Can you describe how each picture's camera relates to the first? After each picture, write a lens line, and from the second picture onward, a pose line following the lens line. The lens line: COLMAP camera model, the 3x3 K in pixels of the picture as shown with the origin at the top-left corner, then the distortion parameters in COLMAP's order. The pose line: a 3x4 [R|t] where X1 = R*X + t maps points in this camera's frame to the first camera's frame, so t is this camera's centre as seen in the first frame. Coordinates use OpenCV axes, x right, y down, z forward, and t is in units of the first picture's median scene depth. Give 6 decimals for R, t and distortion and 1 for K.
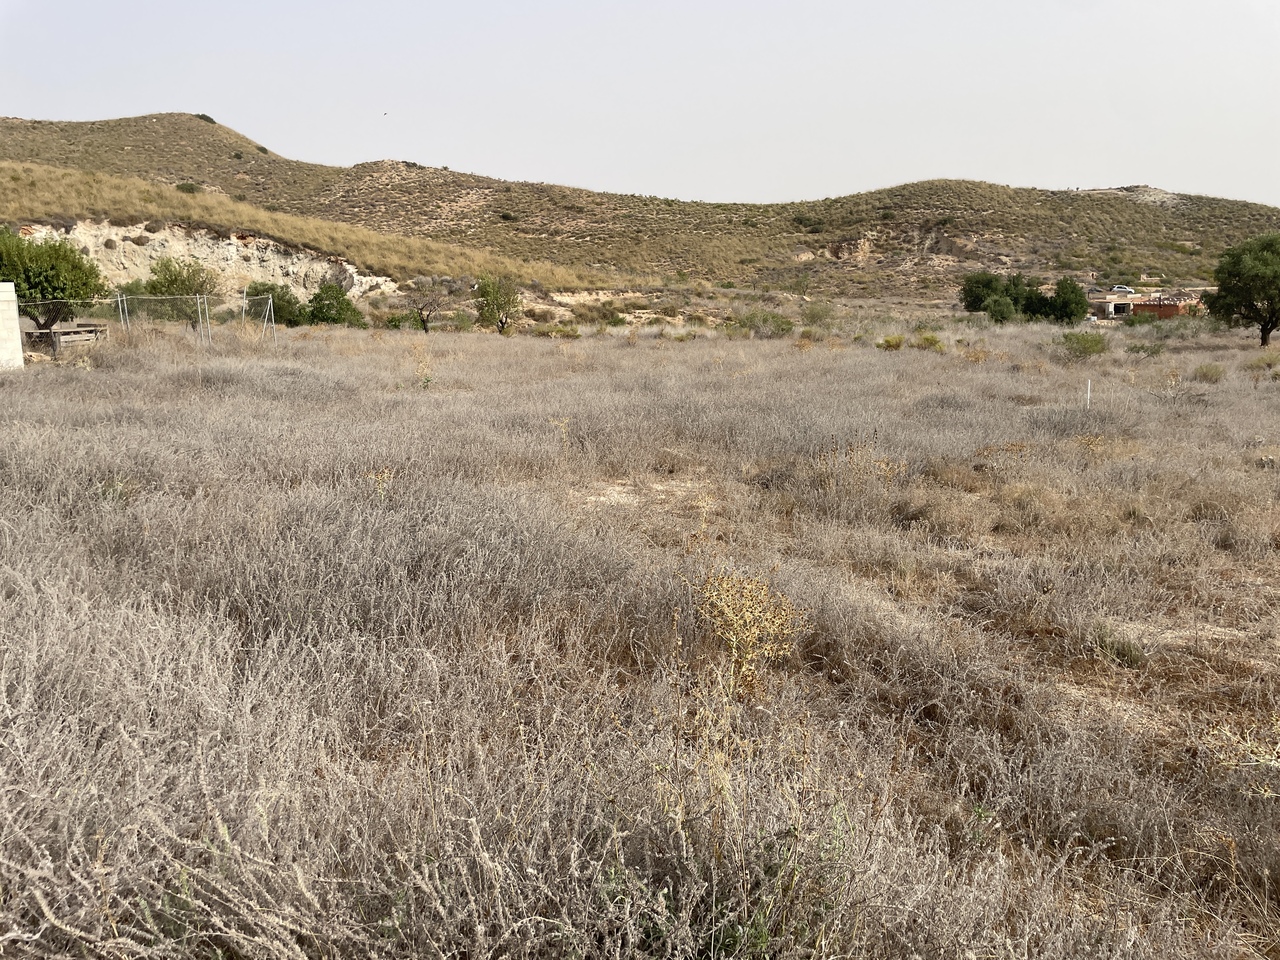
lens RADIAL K [[964.5, 0, 636.5], [0, 964.5, 477.2], [0, 0, 1]] dist [0.093325, -0.120086]
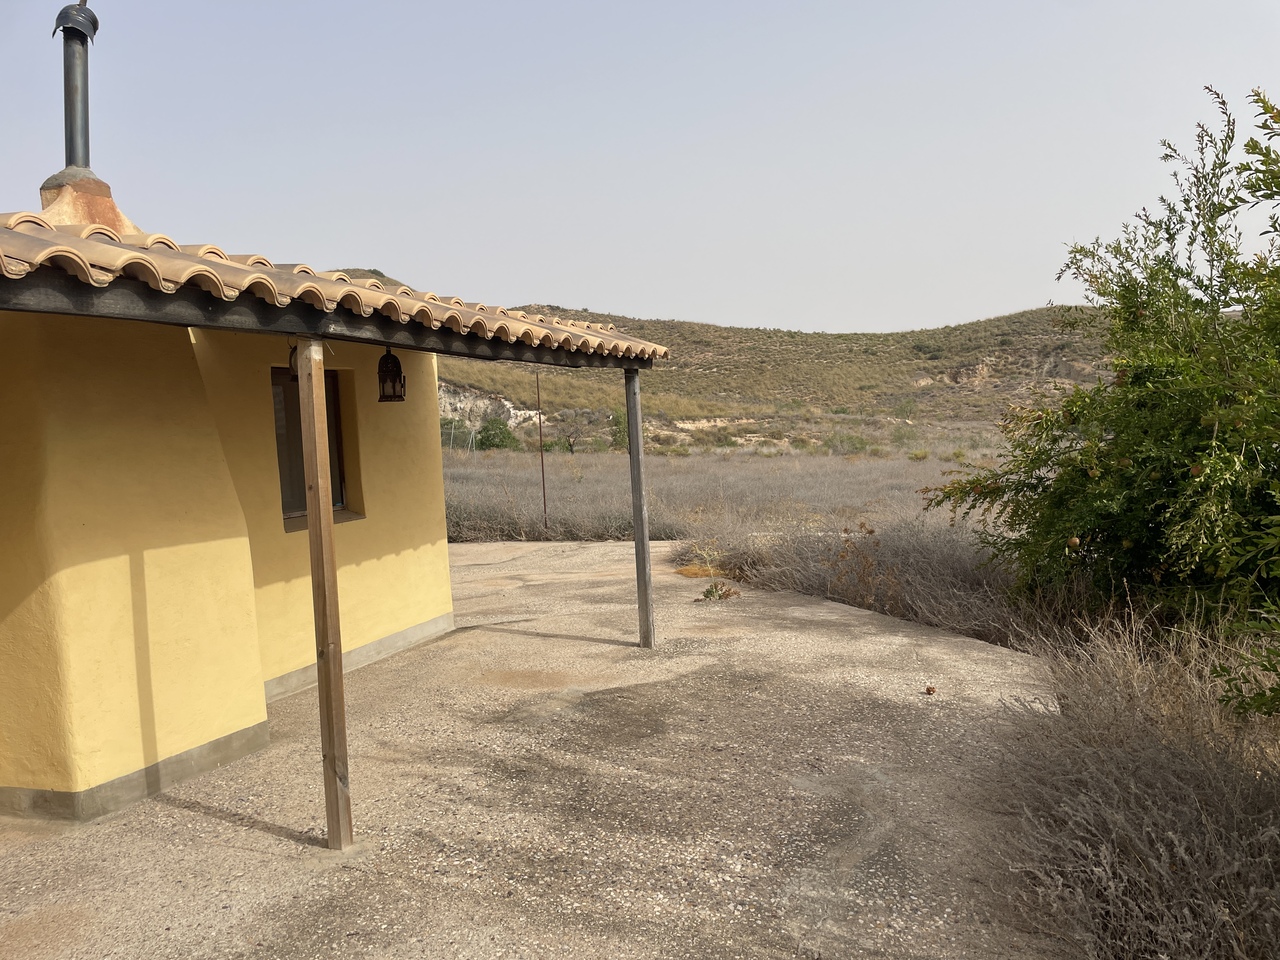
lens RADIAL K [[964.5, 0, 636.5], [0, 964.5, 477.2], [0, 0, 1]] dist [0.093325, -0.120086]
pose [[0.990817, -0.007512, -0.135003, 0.018843], [-0.009783, 0.991856, -0.126988, 0.020224], [0.134858, 0.127142, 0.982674, -0.113293]]
